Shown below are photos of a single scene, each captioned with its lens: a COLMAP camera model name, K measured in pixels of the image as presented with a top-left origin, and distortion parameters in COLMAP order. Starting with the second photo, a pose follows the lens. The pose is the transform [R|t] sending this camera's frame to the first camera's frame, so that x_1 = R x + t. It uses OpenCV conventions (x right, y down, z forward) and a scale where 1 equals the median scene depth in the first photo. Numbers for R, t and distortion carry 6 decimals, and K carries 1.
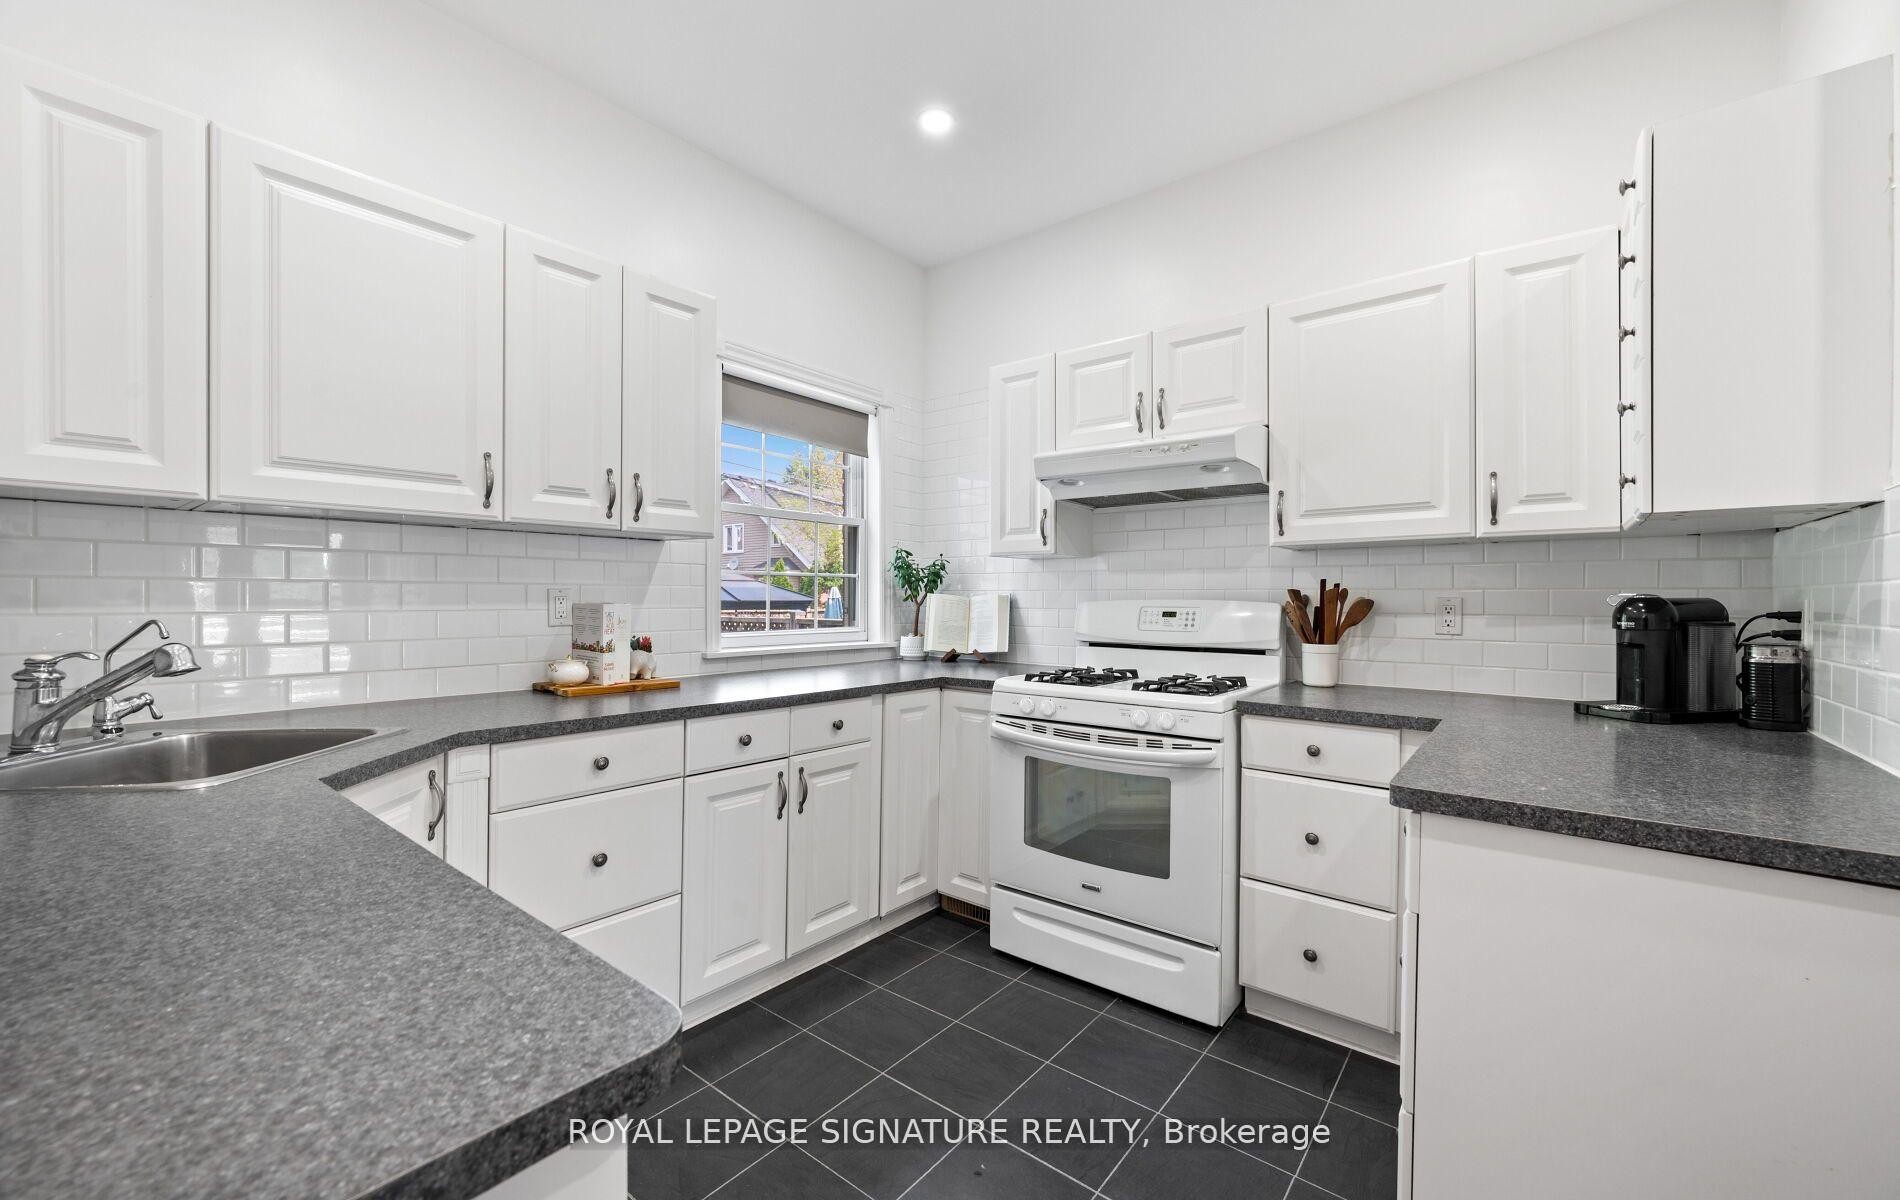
lens RADIAL K [[755.7, 0, 964.9], [0, 755.7, 595.7], [0, 0, 1]] dist [-0.002834, 0.000815]
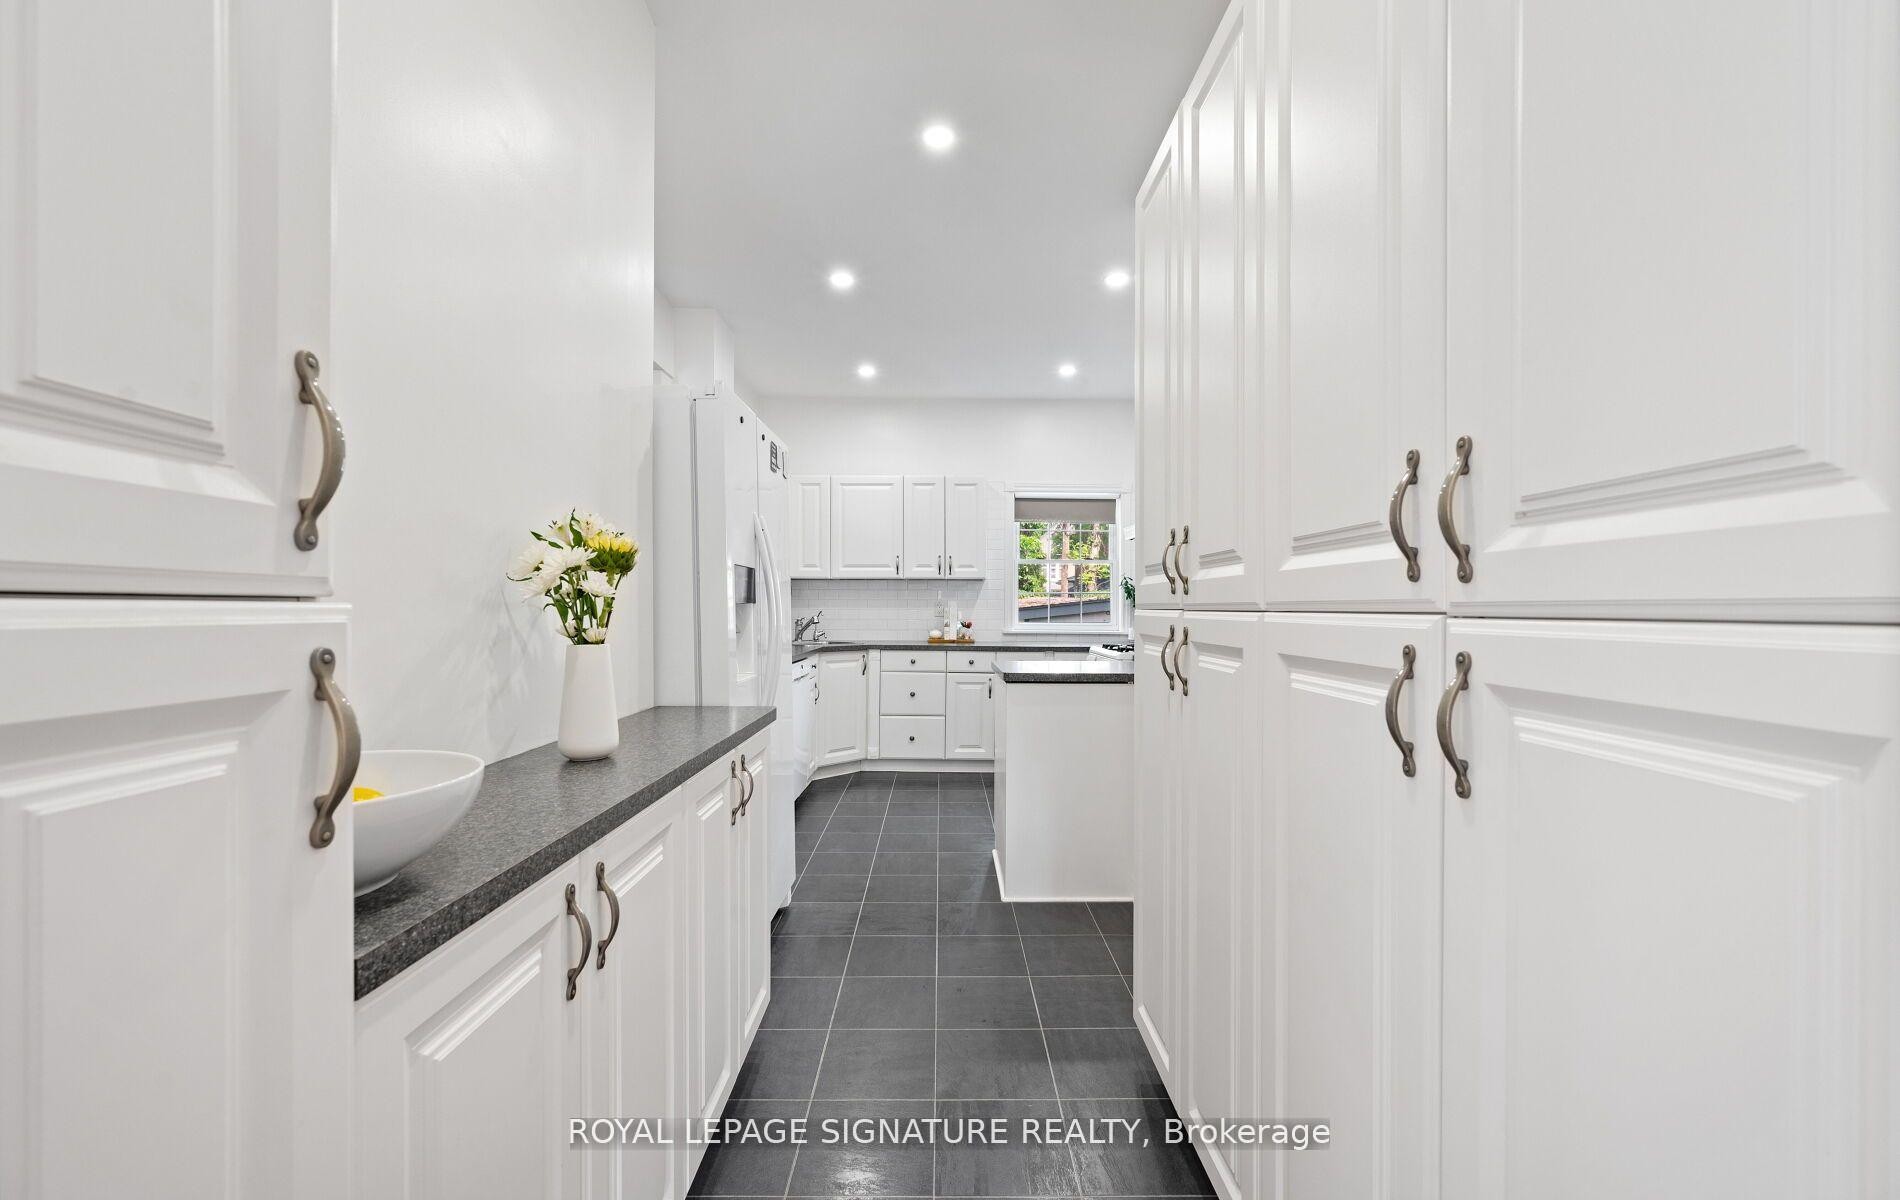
lens RADIAL K [[785.1, 0, 944.3], [0, 785.1, 606.0], [0, 0, 1]] dist [-0.000147, -0.000116]
pose [[0.609110, -0.003568, -0.793078, 1.532343], [-0.000213, 0.999989, -0.004663, 0.017129], [0.793086, 0.003009, 0.609102, -0.576597]]
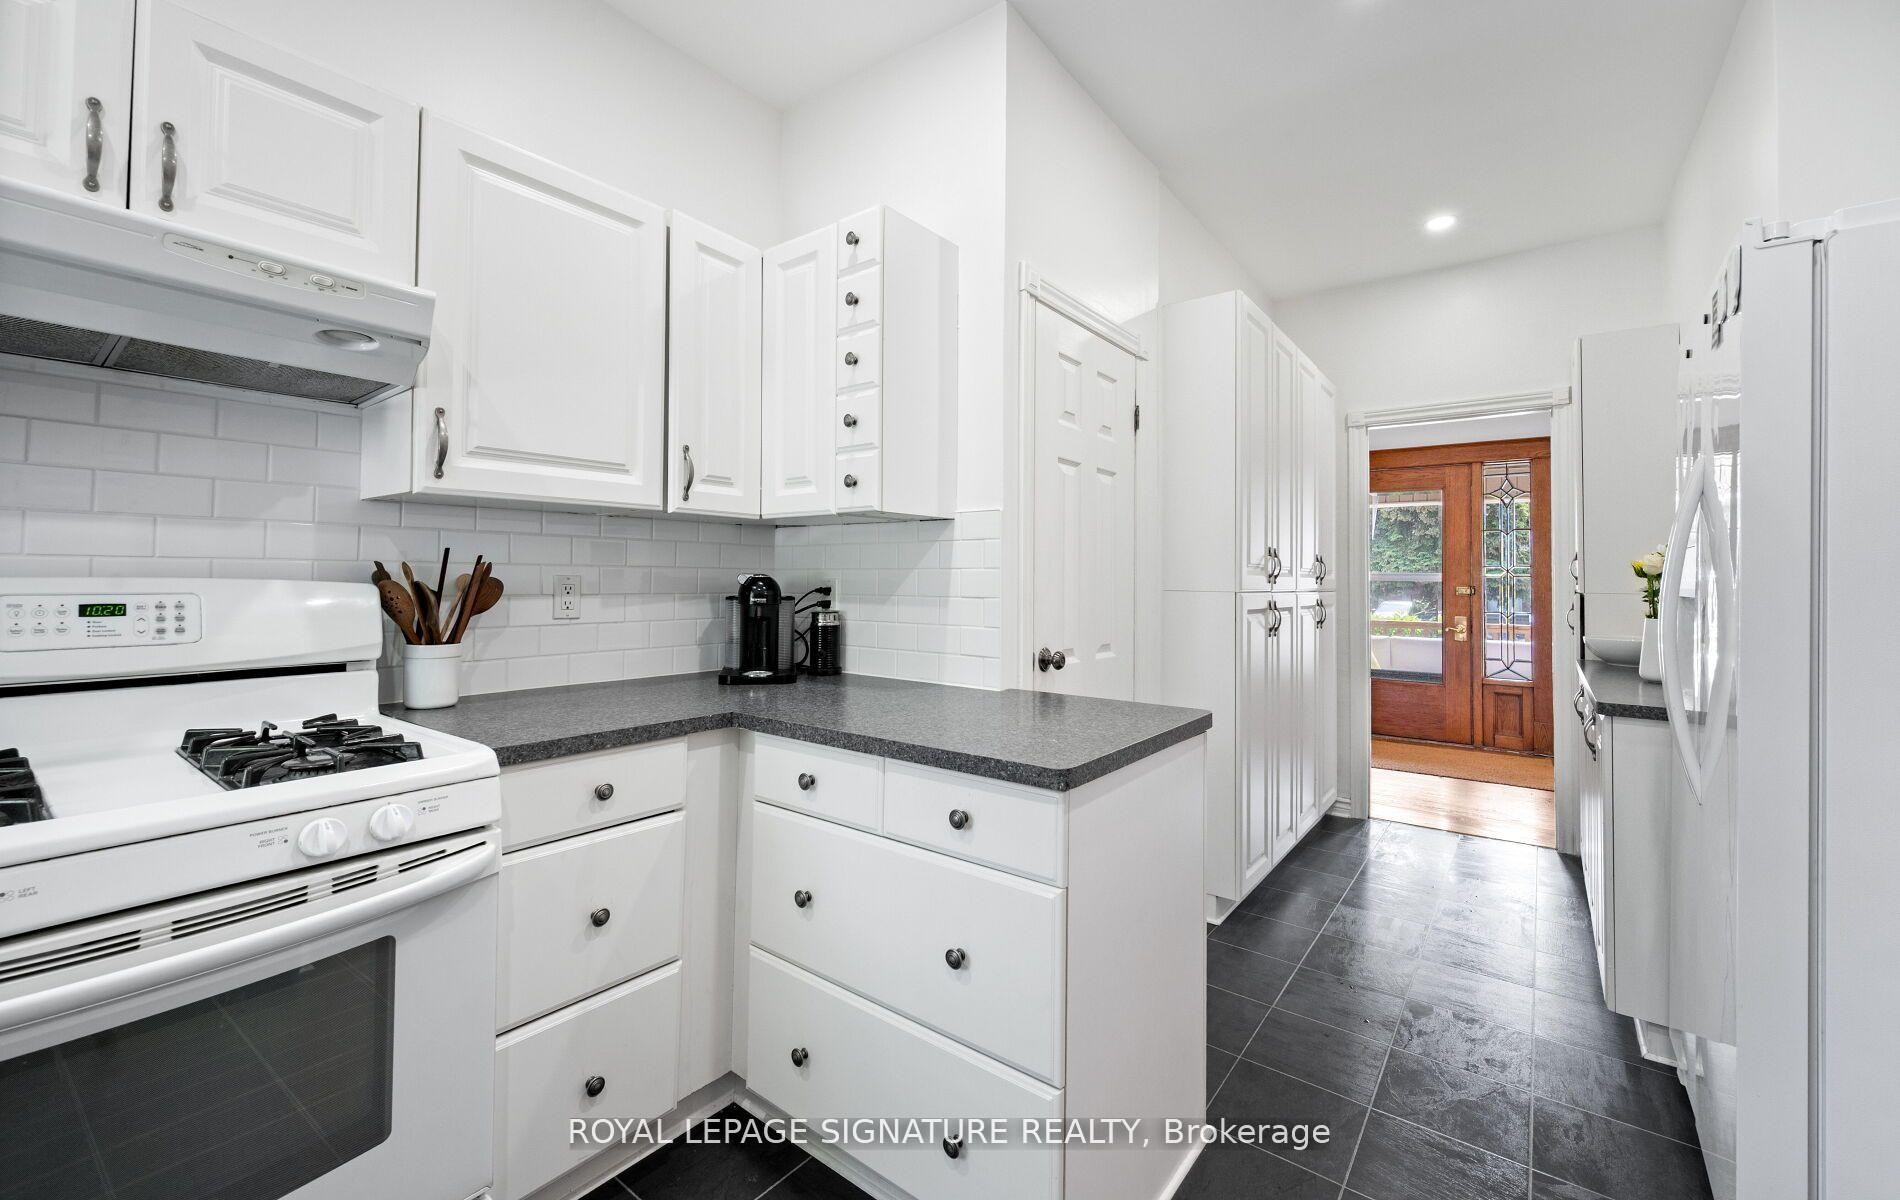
lens RADIAL K [[785.1, 0, 884.4], [0, 785.1, 555.5], [0, 0, 1]] dist [-0.000147, -0.000116]
pose [[-0.009022, 0.023469, 0.999684, -0.253592], [-0.011921, 0.999651, -0.023576, -0.003620], [-0.999888, -0.012130, -0.008739, 0.652586]]
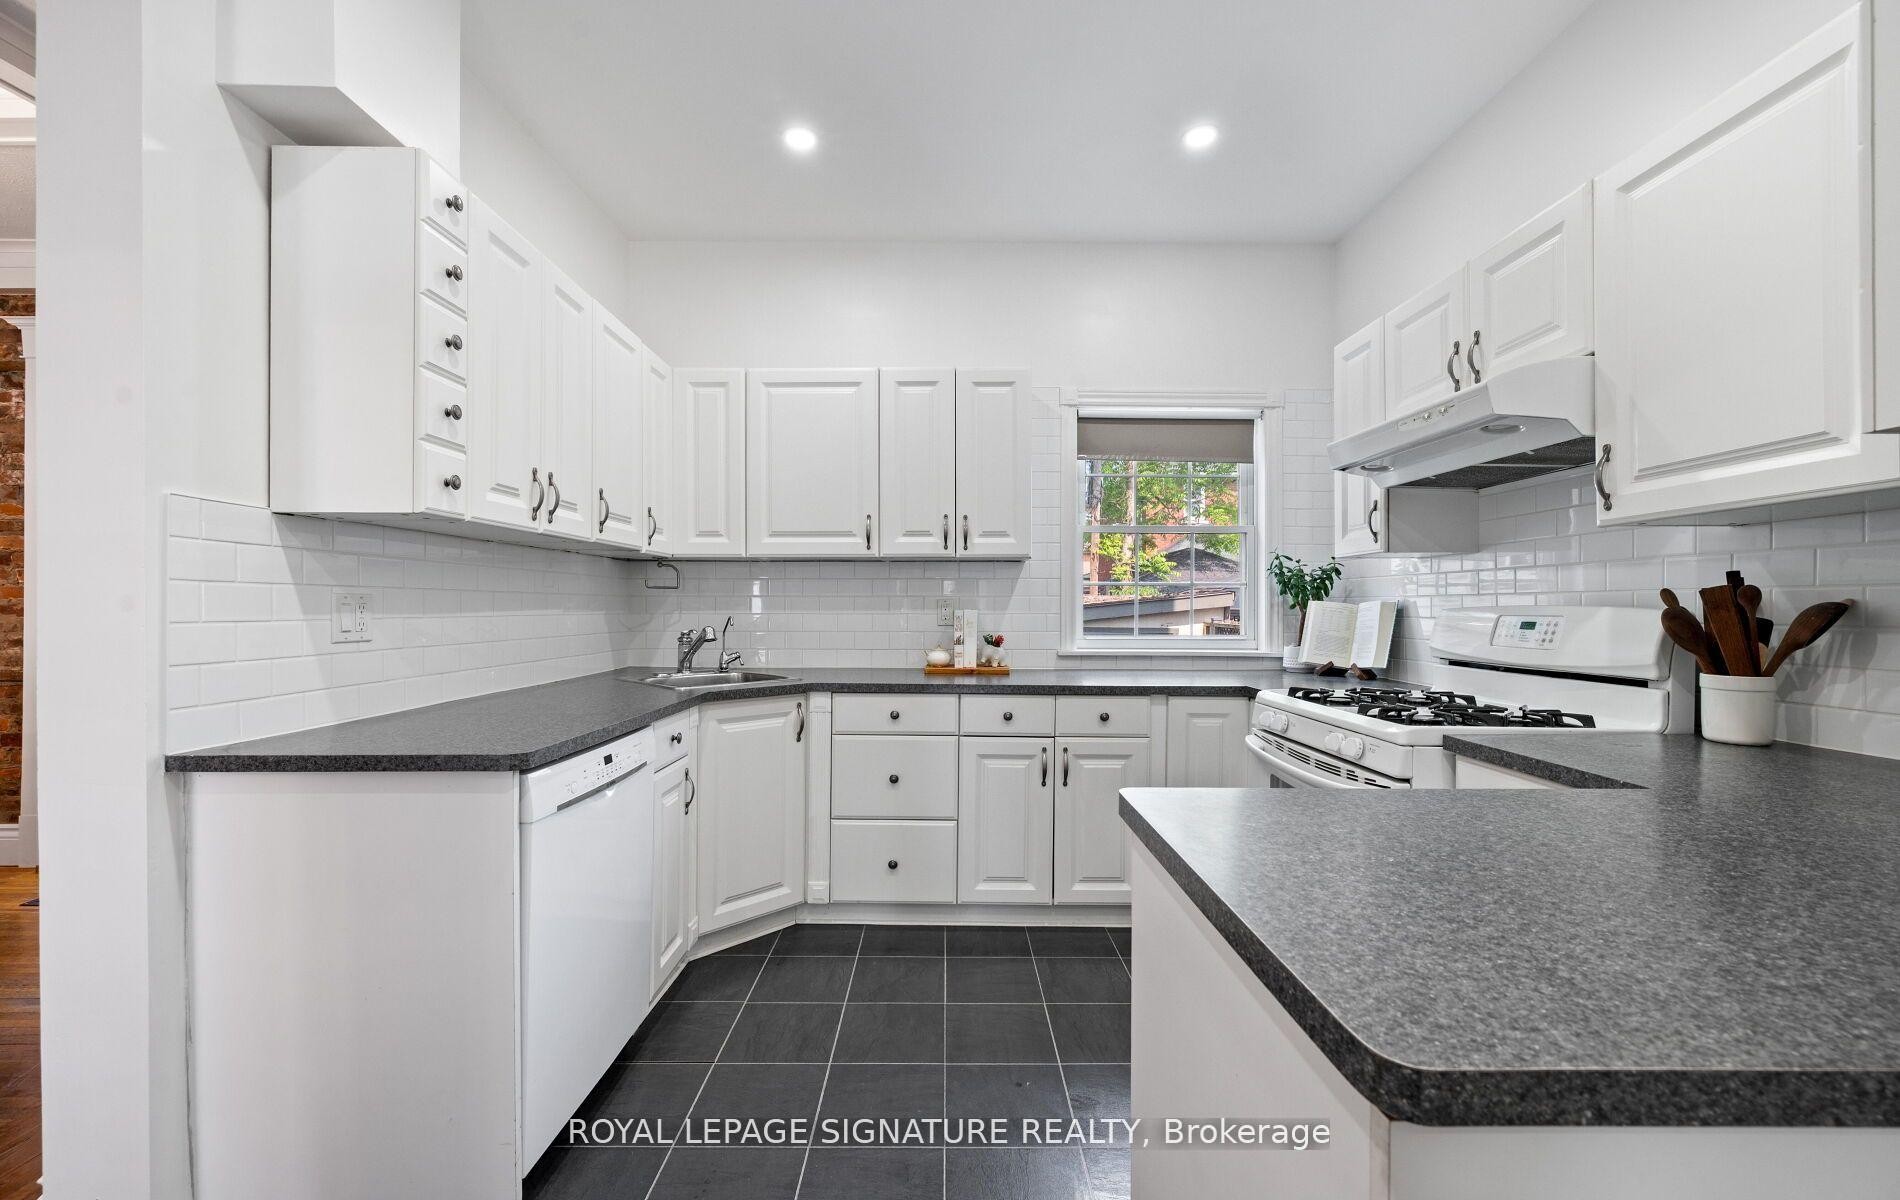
lens RADIAL K [[785.1, 0, 956.9], [0, 785.1, 599.0], [0, 0, 1]] dist [-0.000147, -0.000116]
pose [[0.614529, -0.011272, -0.788814, 0.639742], [0.002379, 0.999920, -0.012435, 0.008113], [0.788891, 0.005765, 0.614506, 0.102452]]
